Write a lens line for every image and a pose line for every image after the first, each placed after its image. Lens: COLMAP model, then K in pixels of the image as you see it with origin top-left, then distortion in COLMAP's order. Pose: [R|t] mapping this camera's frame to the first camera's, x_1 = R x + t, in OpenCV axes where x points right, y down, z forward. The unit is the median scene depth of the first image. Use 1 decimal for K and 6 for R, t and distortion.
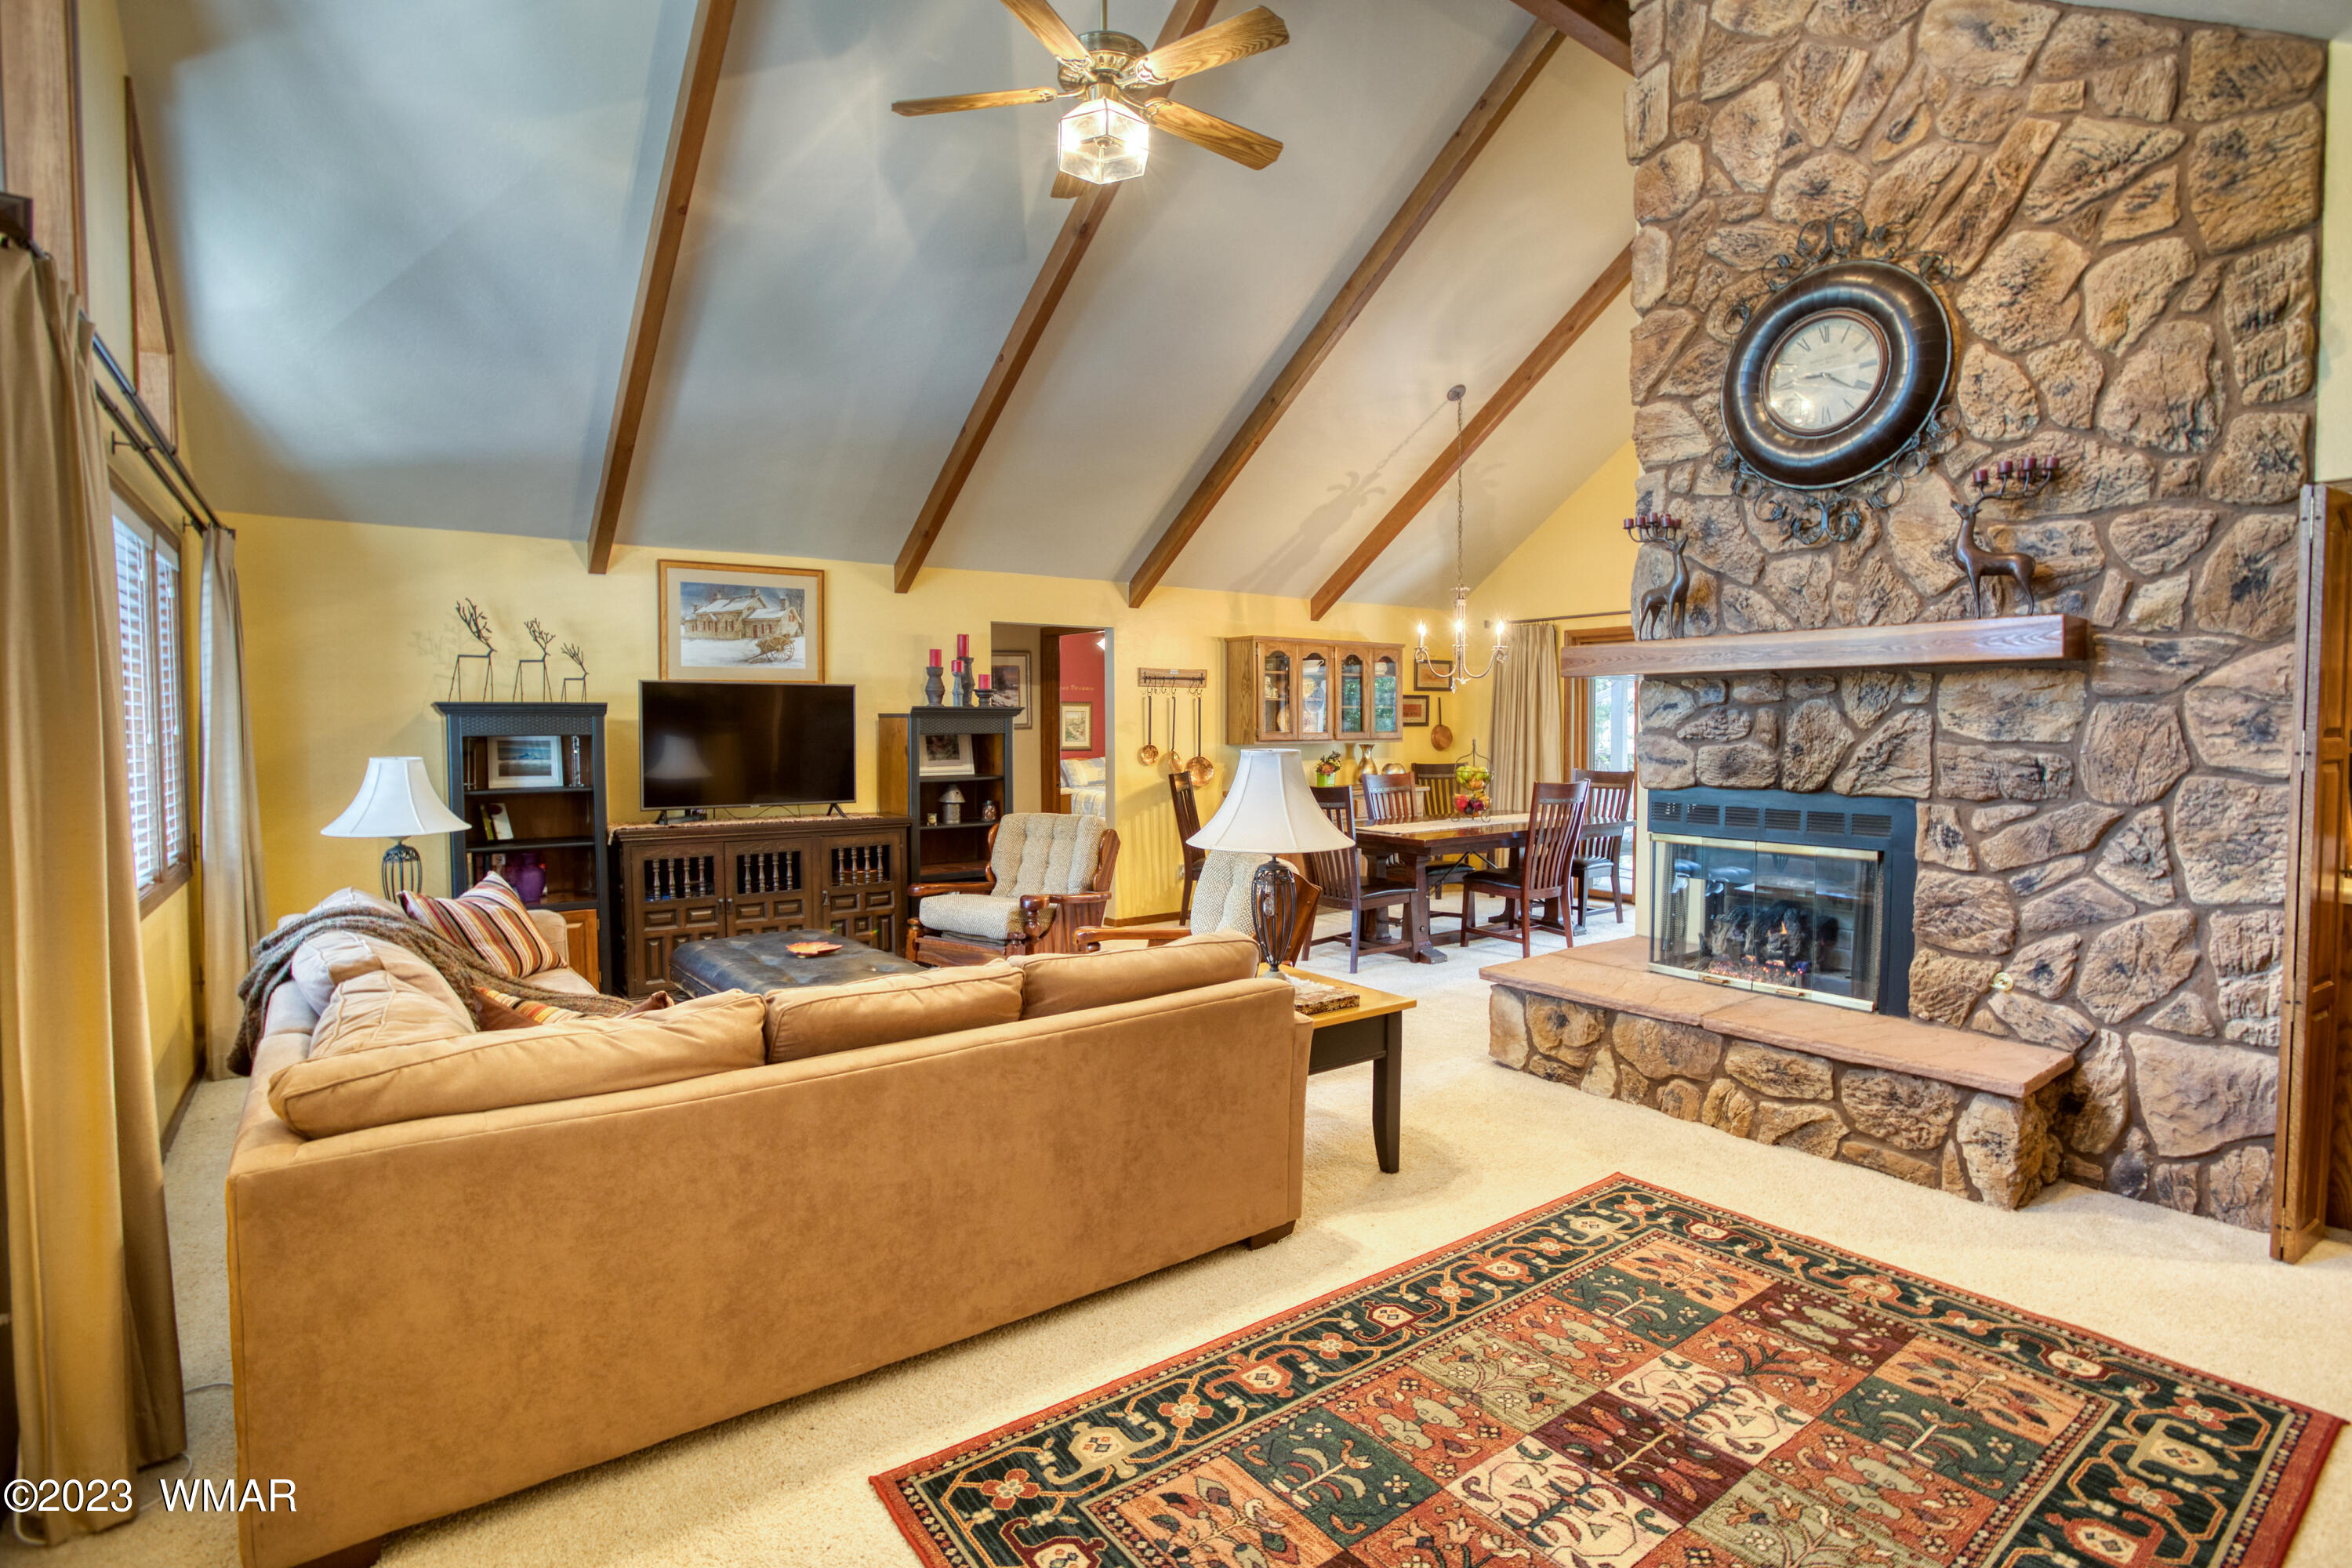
lens RADIAL K [[1125.1, 0, 1181.8], [0, 1125.1, 777.8], [0, 0, 1]] dist [-0.041246, 0.008209]
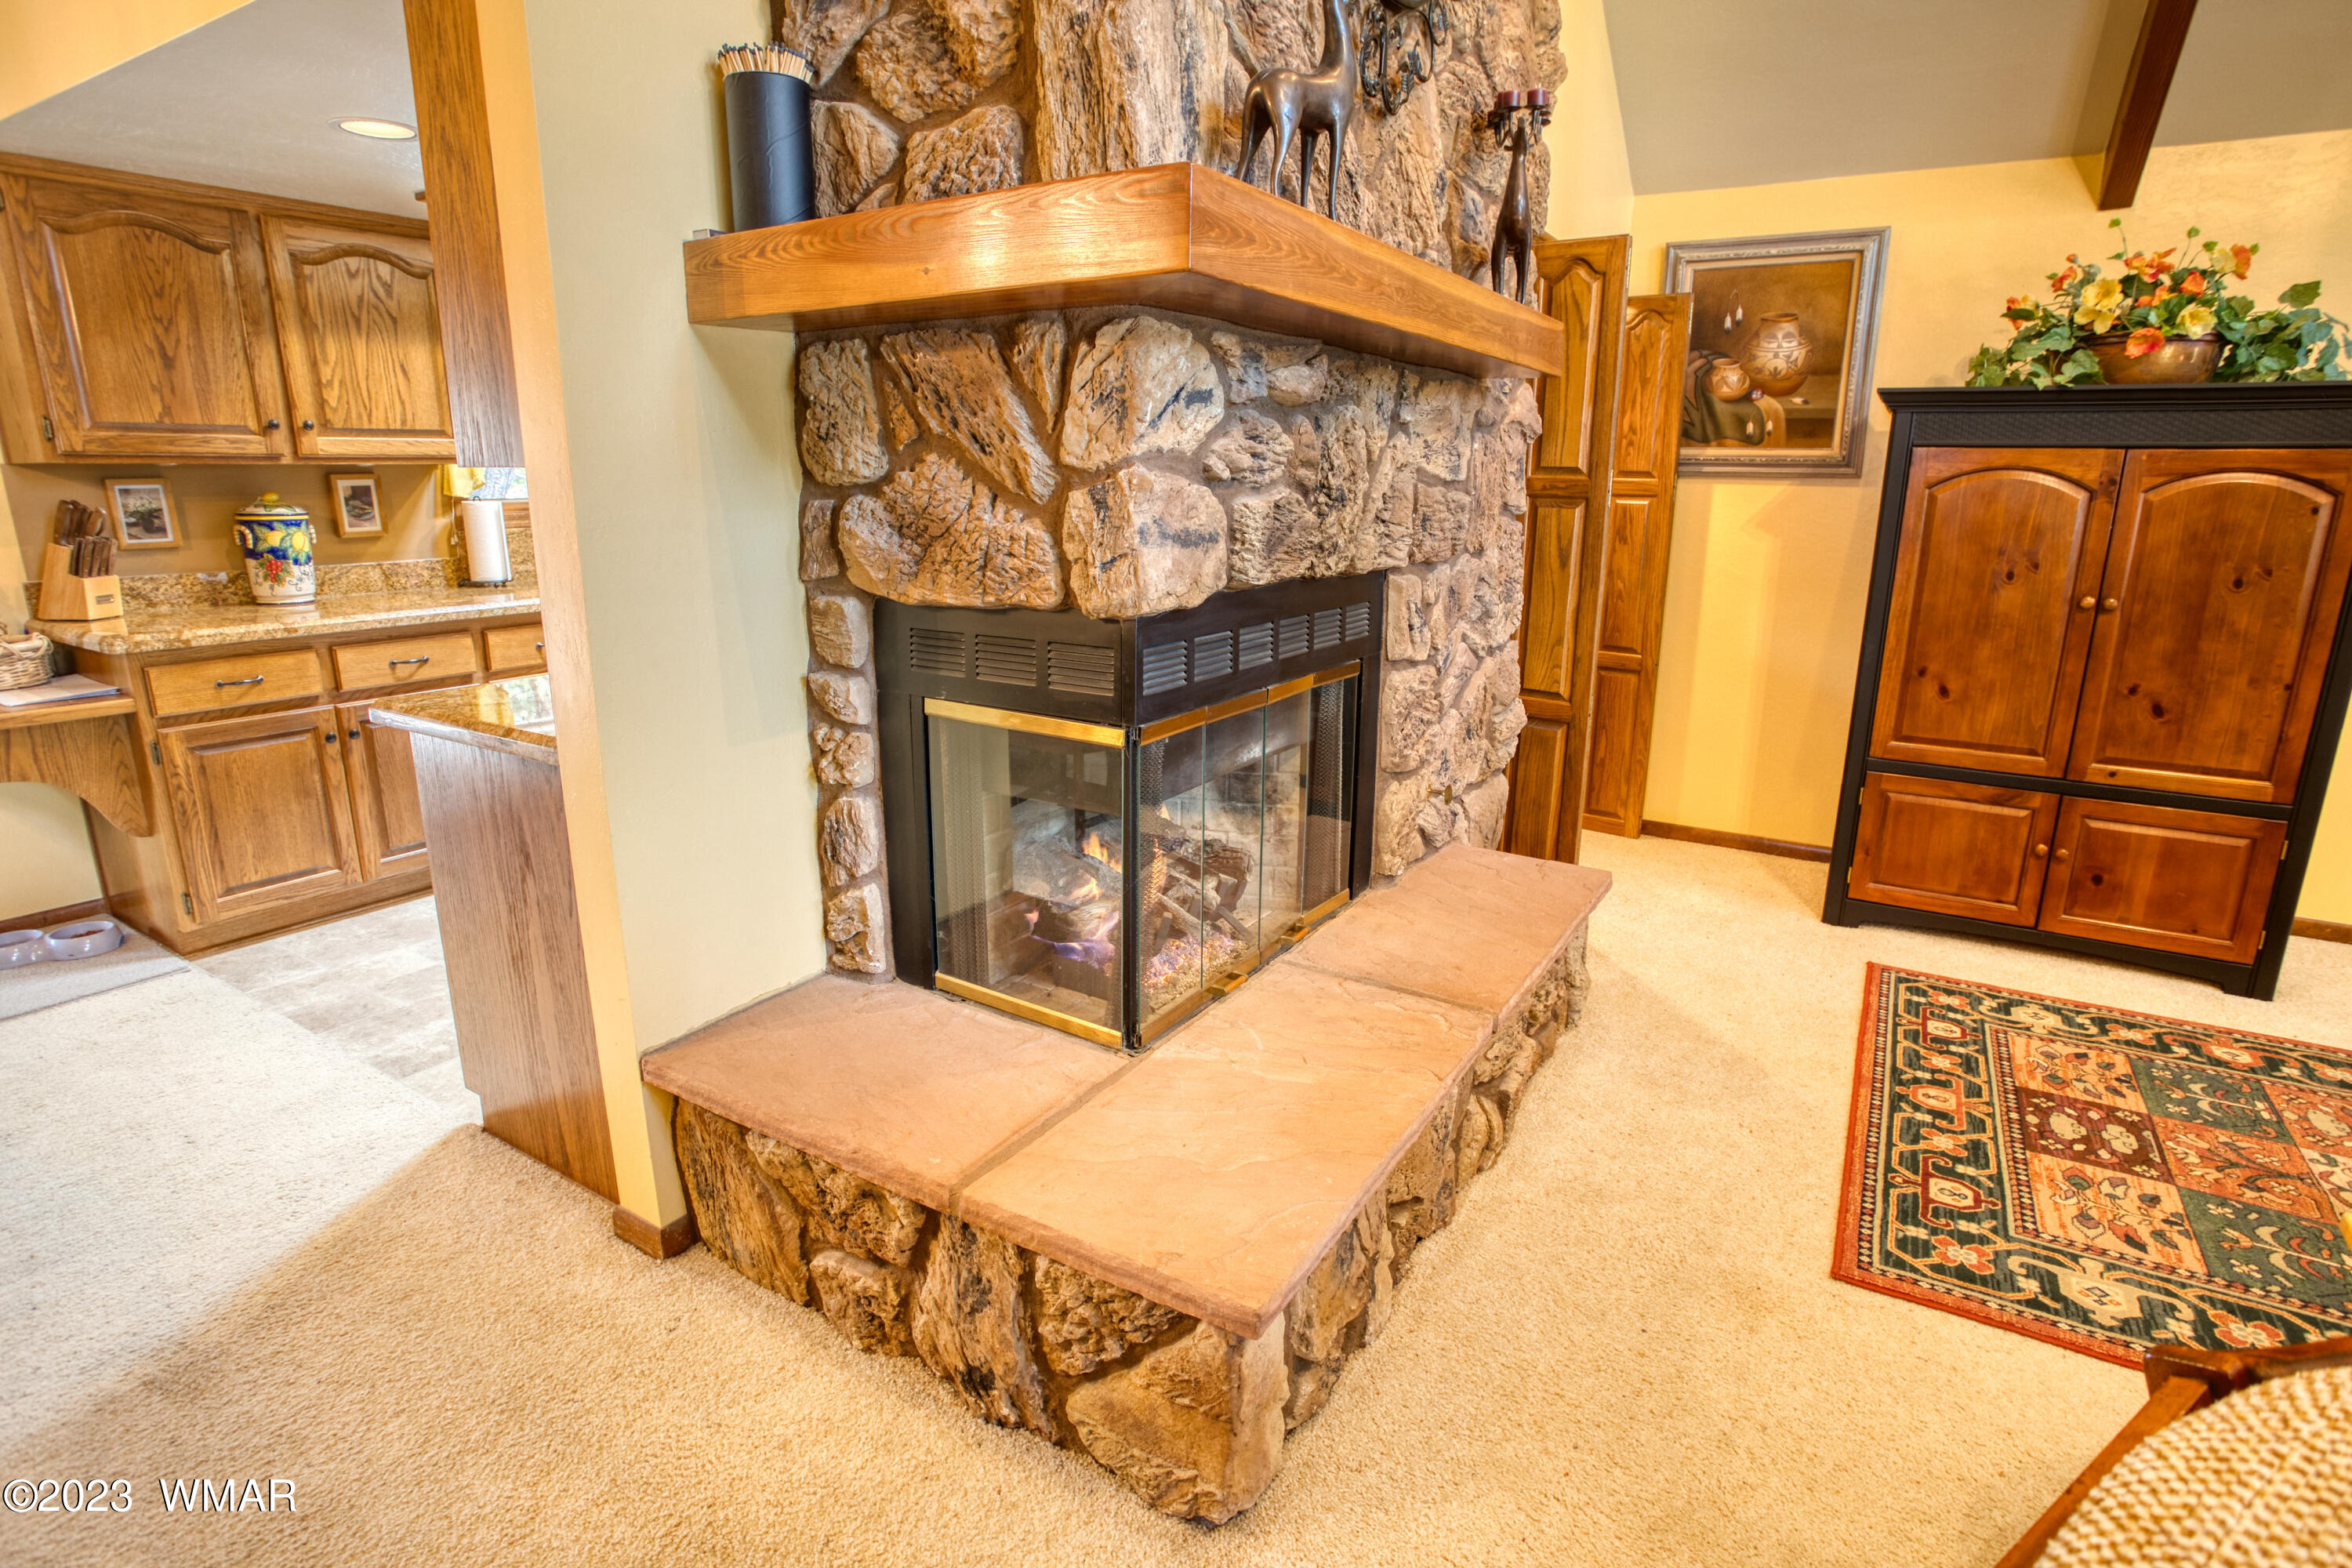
lens RADIAL K [[1181.5, 0, 1181.8], [0, 1181.5, 770.2], [0, 0, 1]] dist [-0.049068, 0.016384]
pose [[-0.373486, -0.225402, 0.899835, 0.051275], [0.035243, 0.965882, 0.256574, -0.062898], [-0.926966, 0.127540, -0.352799, 1.687579]]
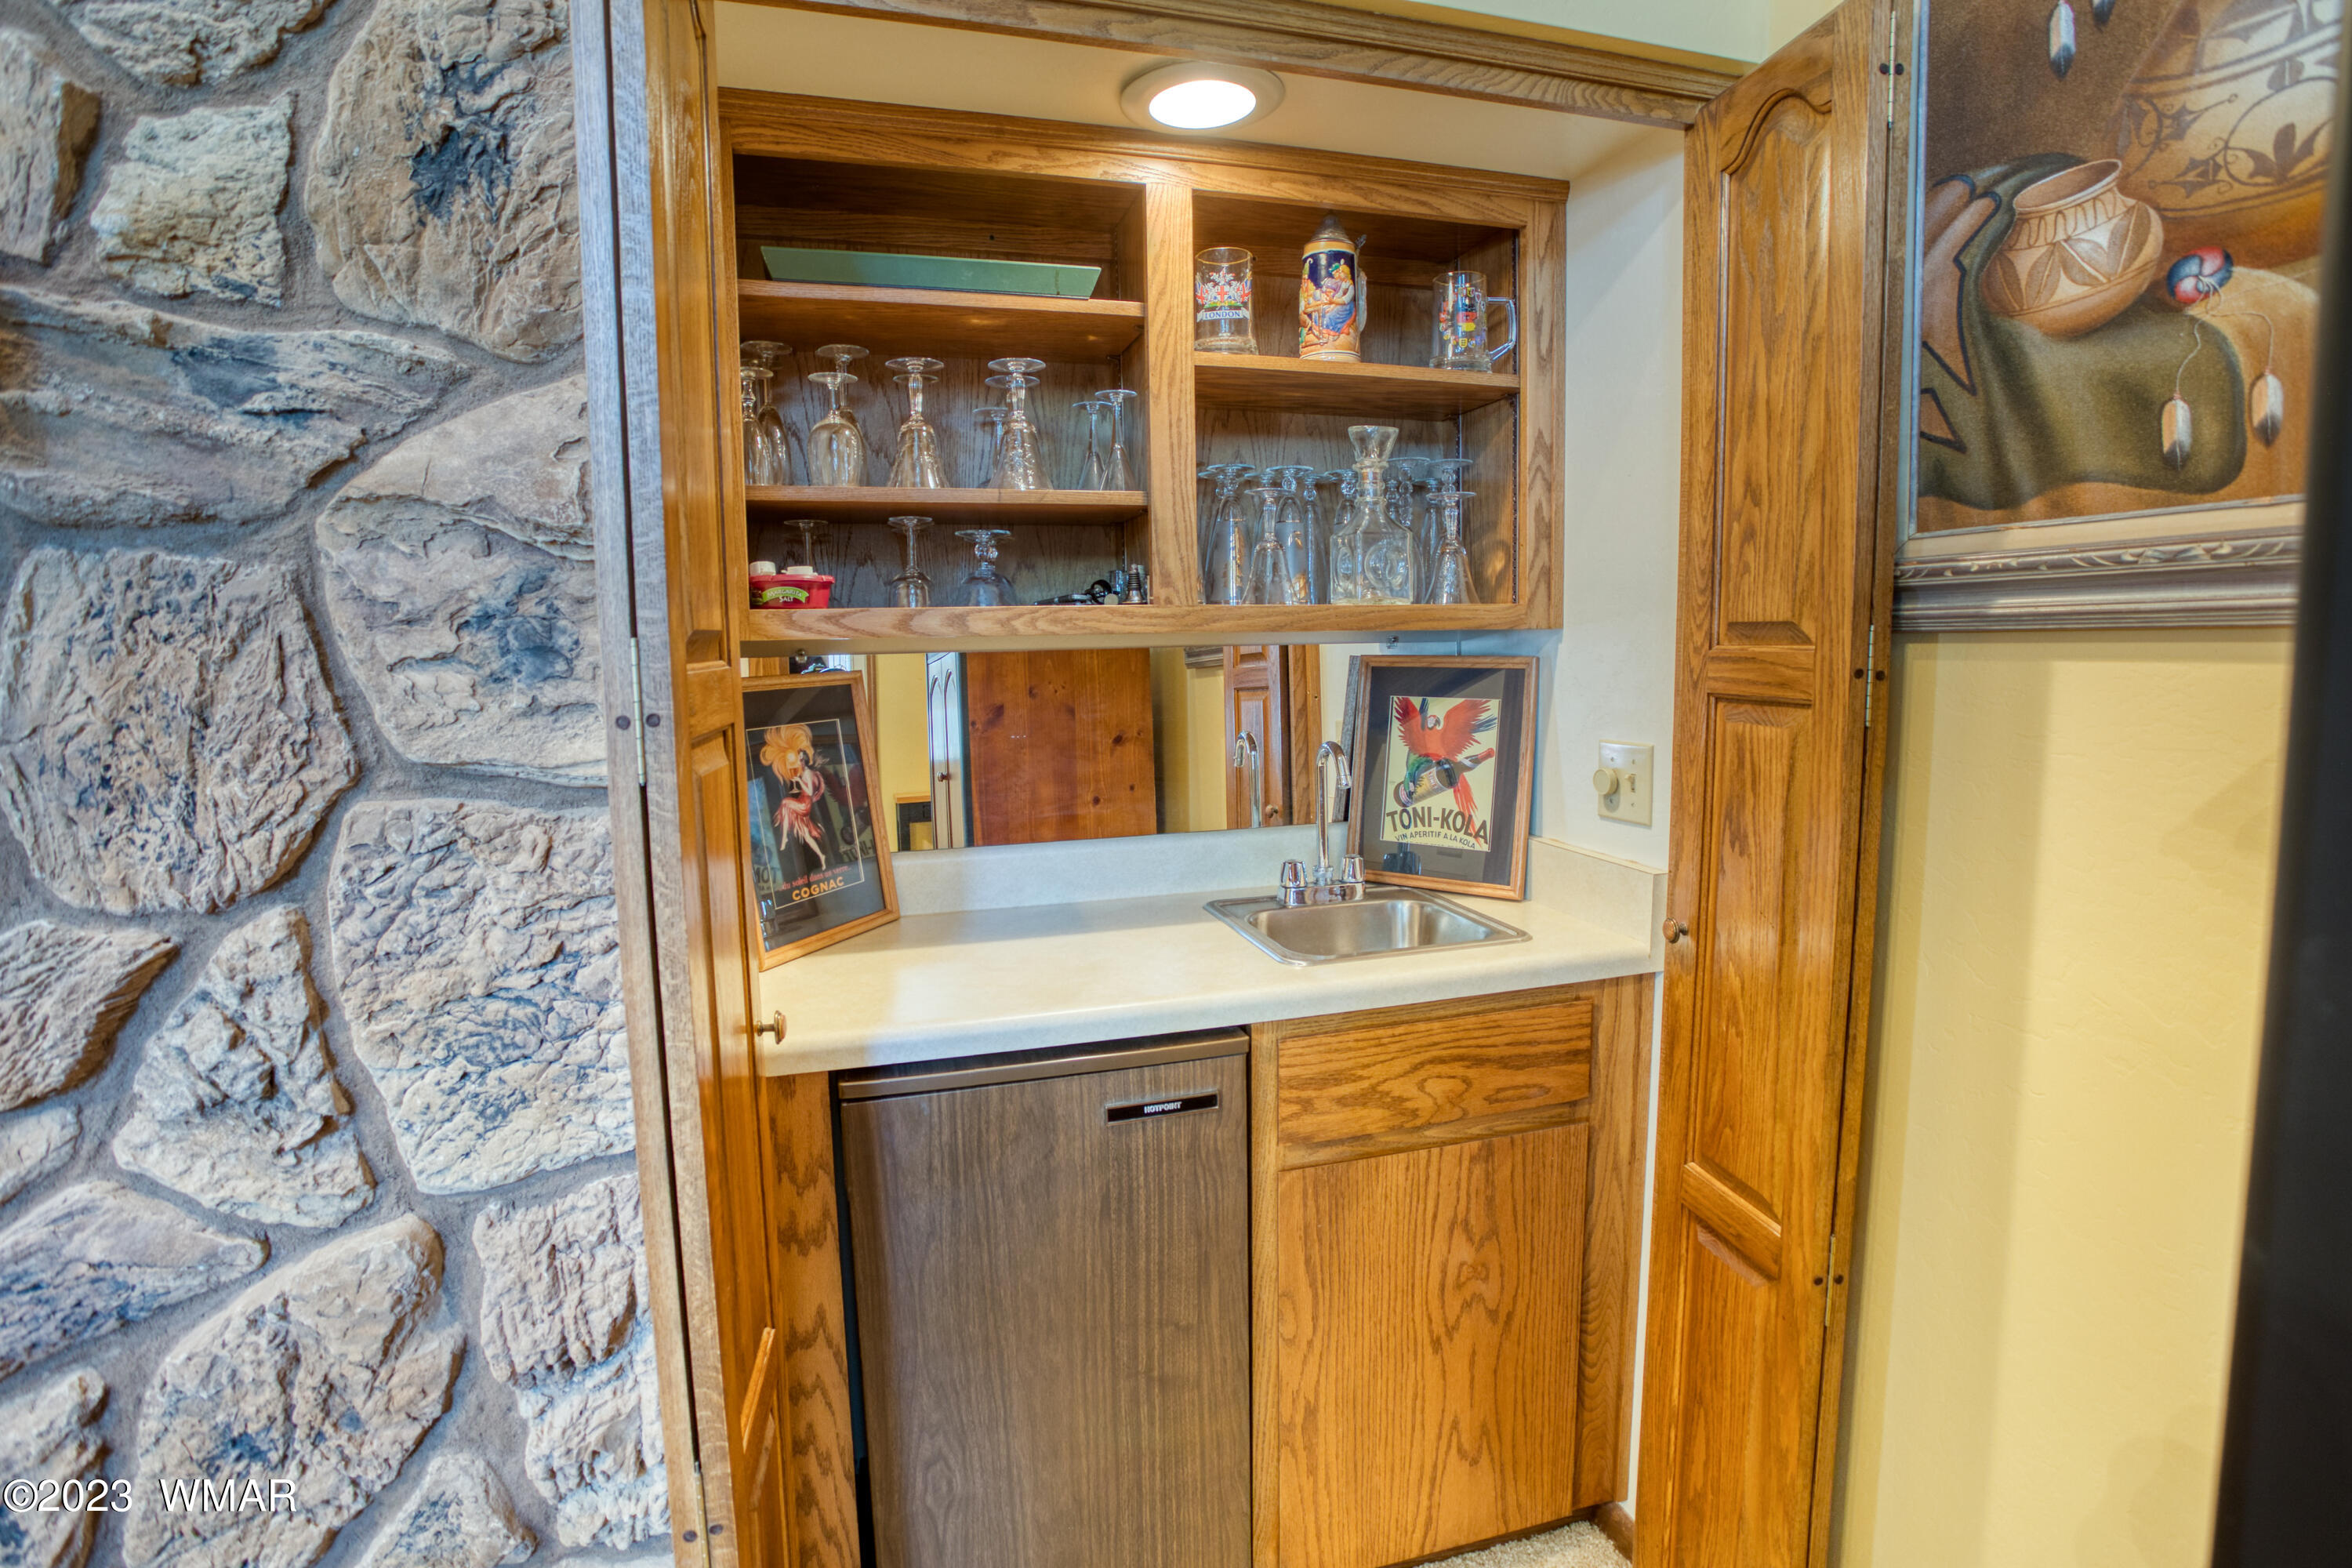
lens RADIAL K [[1125.1, 0, 1139.8], [0, 1125.1, 767.2], [0, 0, 1]] dist [-0.041246, 0.008209]
pose [[0.371663, -0.101898, 0.922758, 0.731395], [0.055876, 0.994611, 0.087327, -0.025232], [-0.926685, 0.019104, 0.375354, 0.694058]]
